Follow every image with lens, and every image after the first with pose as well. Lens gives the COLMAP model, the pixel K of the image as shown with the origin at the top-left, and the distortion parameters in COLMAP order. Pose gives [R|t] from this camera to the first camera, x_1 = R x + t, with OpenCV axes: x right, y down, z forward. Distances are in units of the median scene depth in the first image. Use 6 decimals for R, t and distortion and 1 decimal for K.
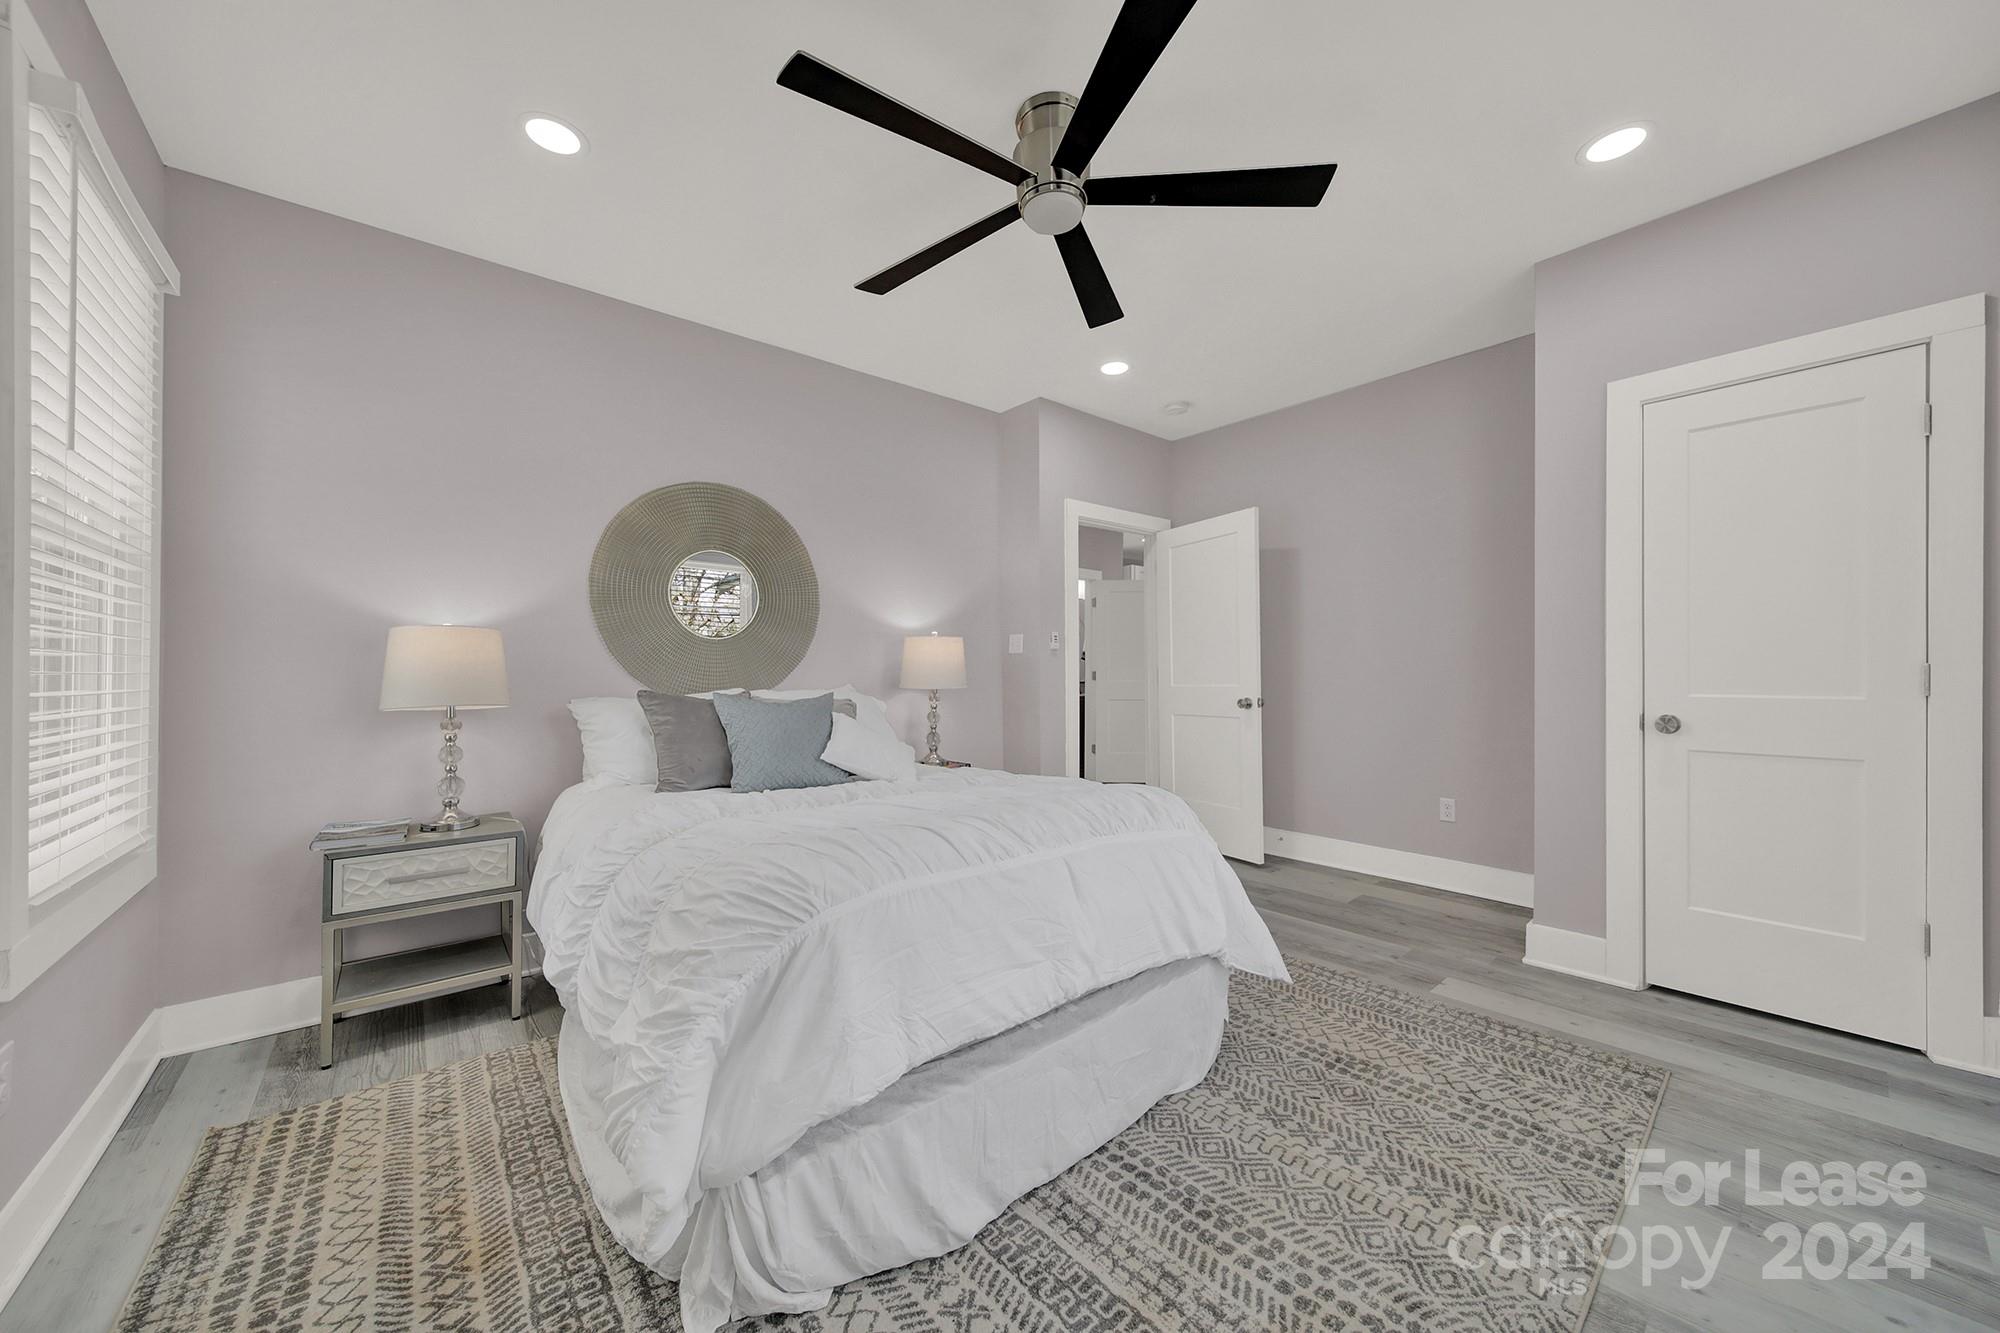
lens RADIAL K [[712.5, 0, 1000.0], [0, 712.5, 665.7], [0, 0, 1]] dist [-0.000733, -0.001725]
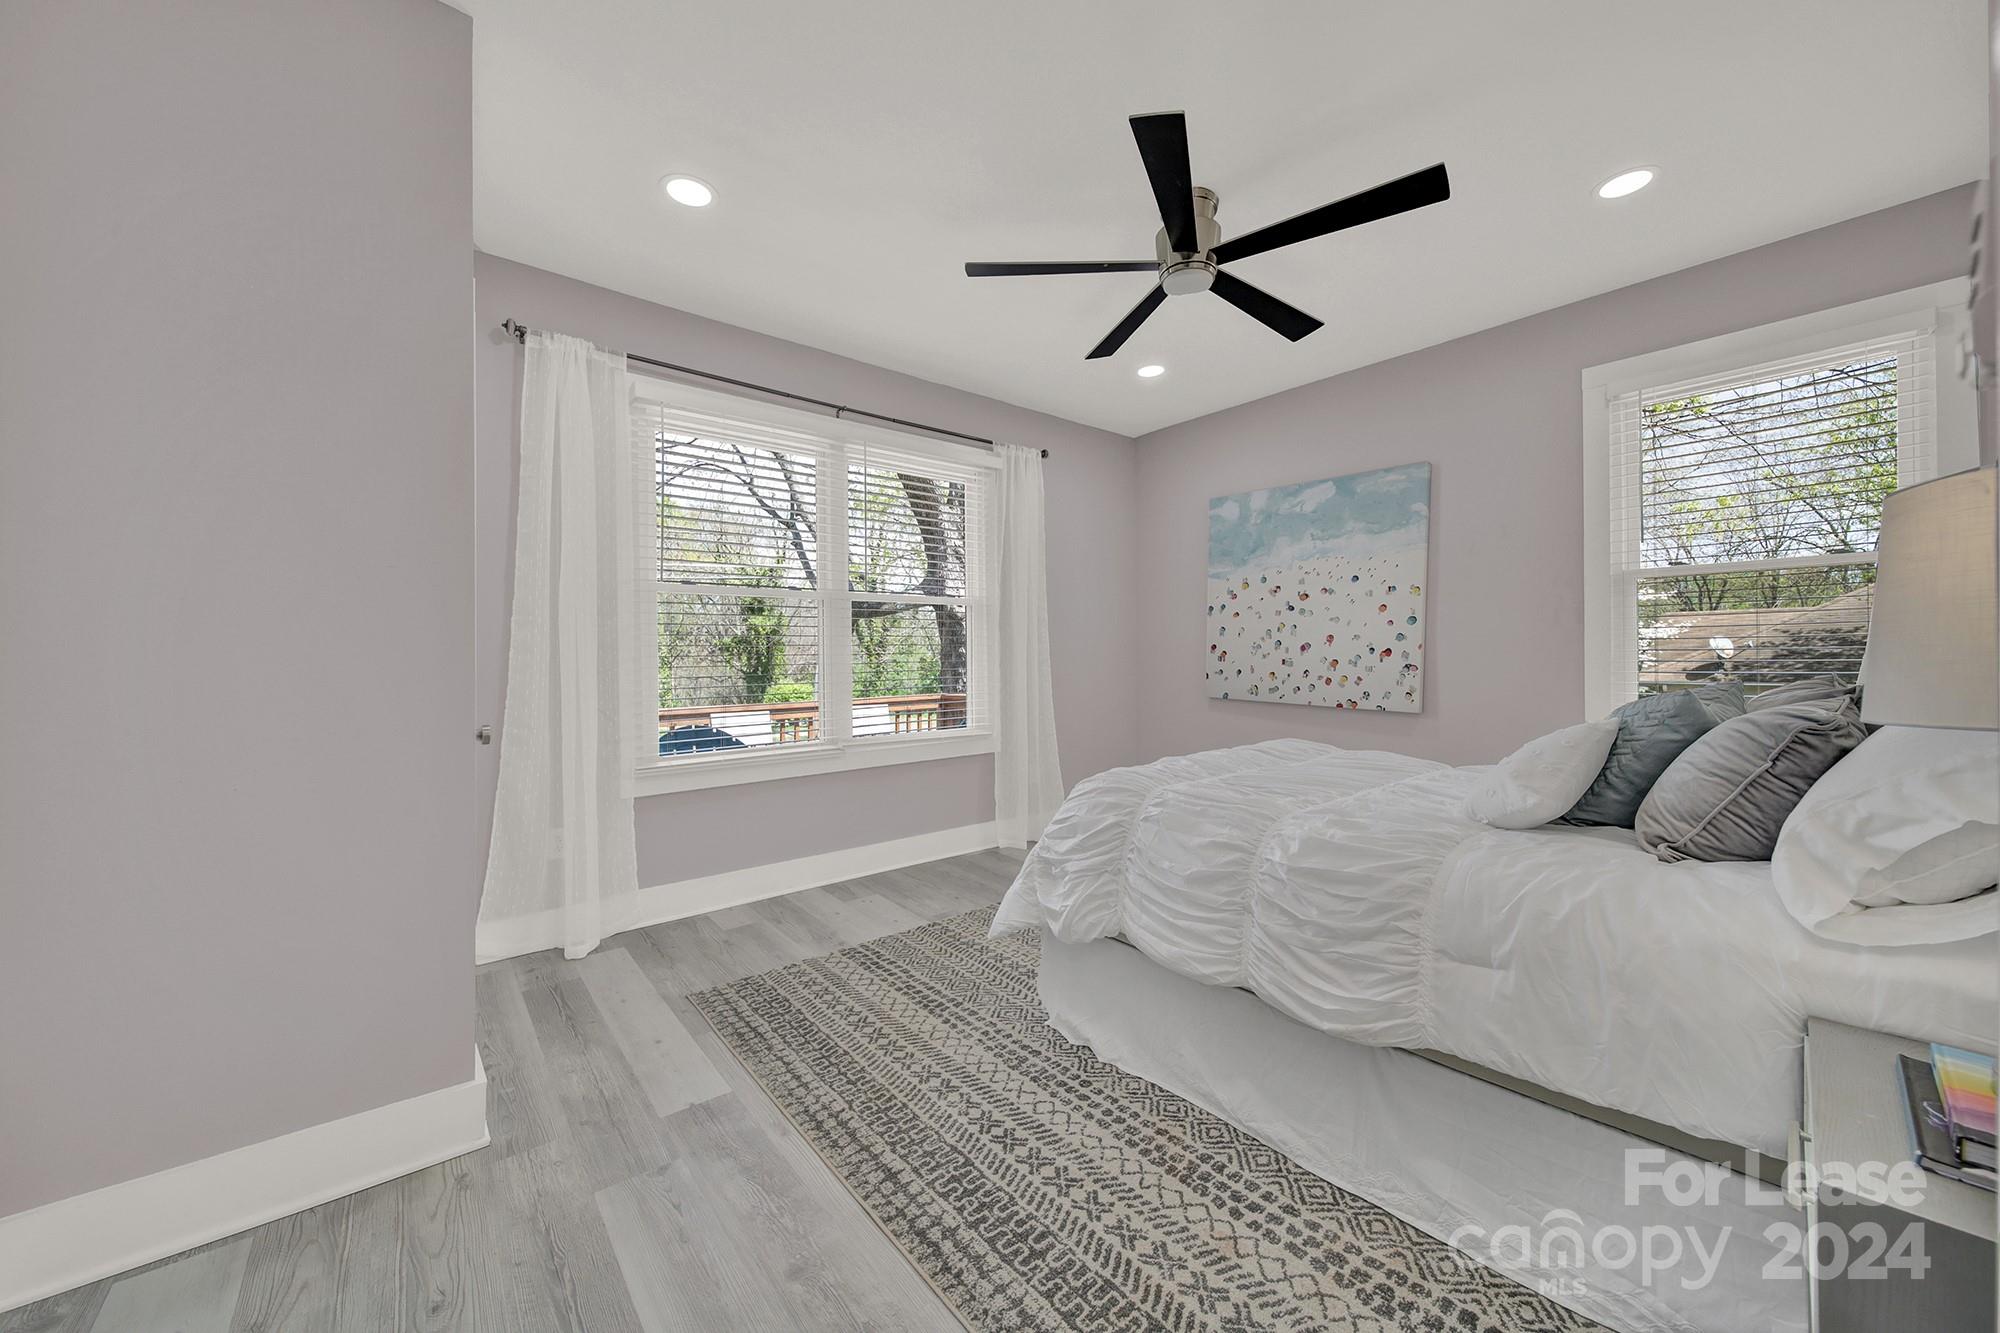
lens RADIAL K [[712.5, 0, 1000.9], [0, 712.5, 660.2], [0, 0, 1]] dist [-0.000733, -0.001725]
pose [[-0.999874, 0.006687, 0.014381, 0.334428], [0.006730, 0.999973, 0.002959, -0.003615], [-0.014361, 0.003055, -0.999892, 1.939689]]
